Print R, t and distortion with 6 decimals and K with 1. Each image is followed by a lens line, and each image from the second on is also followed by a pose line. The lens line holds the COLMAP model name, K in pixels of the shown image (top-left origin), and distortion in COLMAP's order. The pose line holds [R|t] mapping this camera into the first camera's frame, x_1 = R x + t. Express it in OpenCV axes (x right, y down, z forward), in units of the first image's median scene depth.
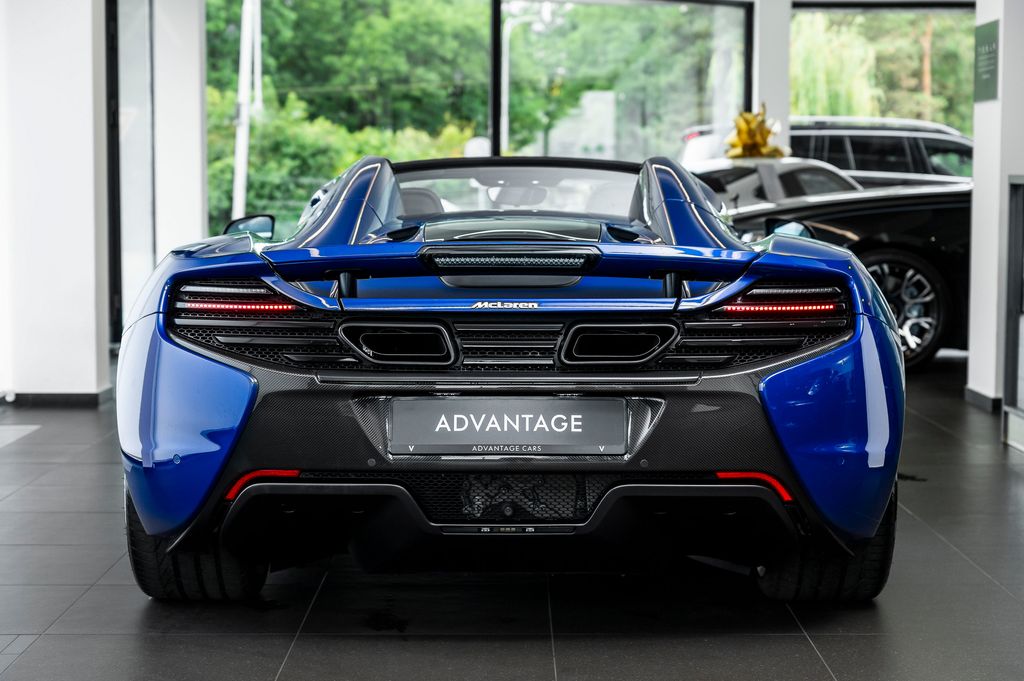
lens RADIAL K [[2009.8, 0, 512.0], [0, 2009.8, 340.5], [0, 0, 1]] dist [-0.021807, 0.087017]
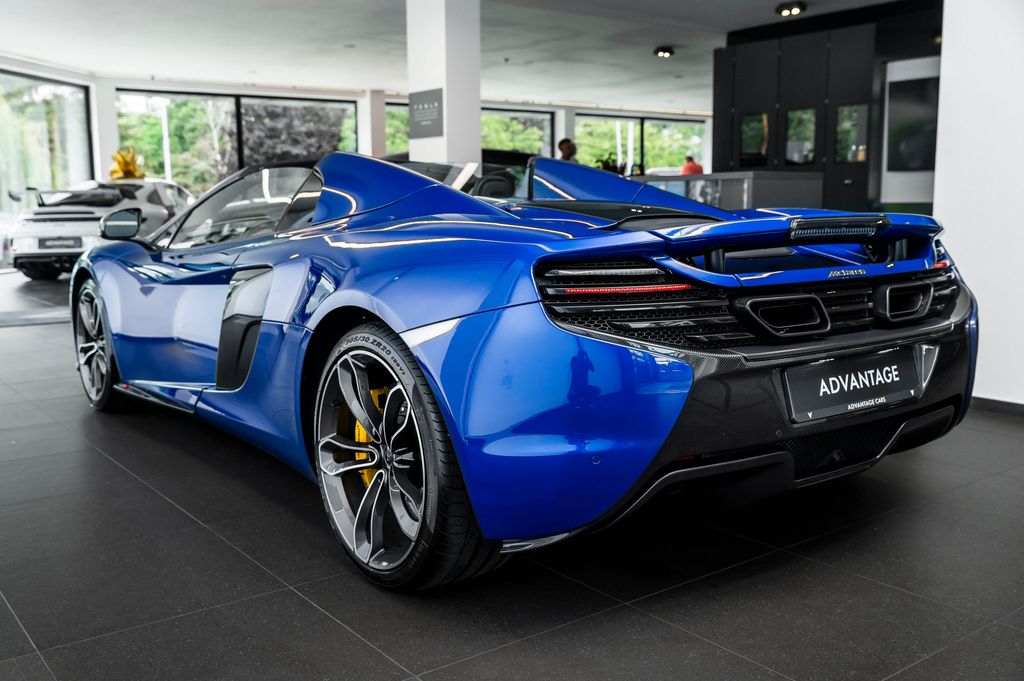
lens RADIAL K [[977.6, 0, 512.0], [0, 977.6, 340.5], [0, 0, 1]] dist [-0.006104, -0.008890]
pose [[0.804849, -0.094559, 0.585899, -0.462540], [0.055913, 0.994916, 0.083763, -0.035190], [-0.590840, -0.034657, 0.806044, 0.685270]]
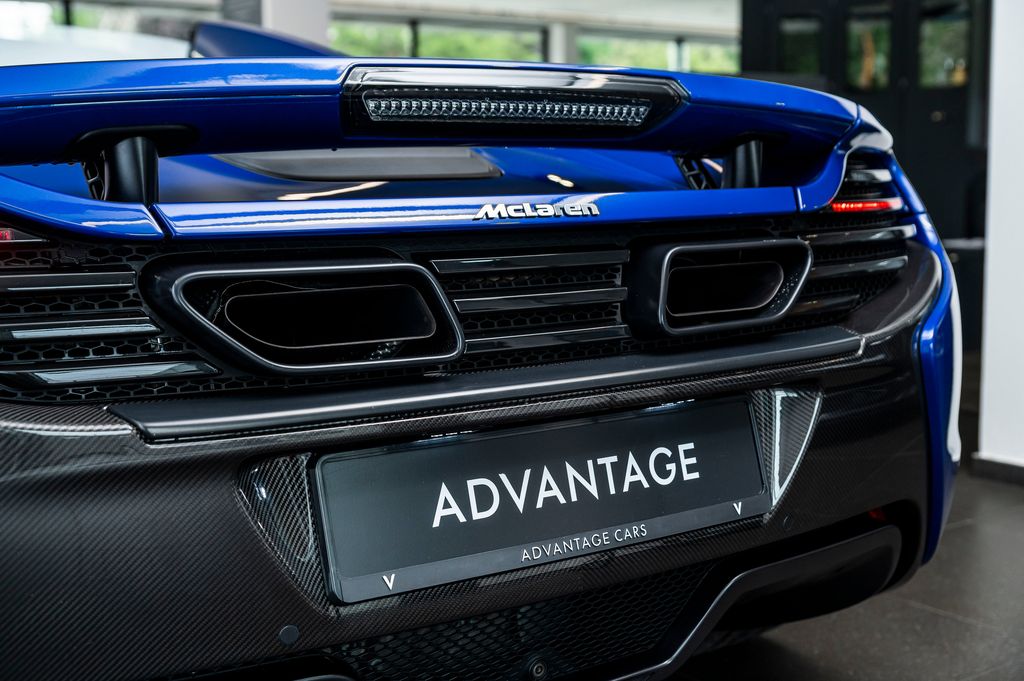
lens RADIAL K [[1376.0, 0, 511.6], [0, 1376.0, 313.8], [0, 0, 1]] dist [0.011413, 0.048248]
pose [[0.814769, -0.070510, 0.575482, -0.180223], [0.053771, 0.997489, 0.046087, -0.009261], [-0.577287, -0.006606, 0.816515, 0.766569]]
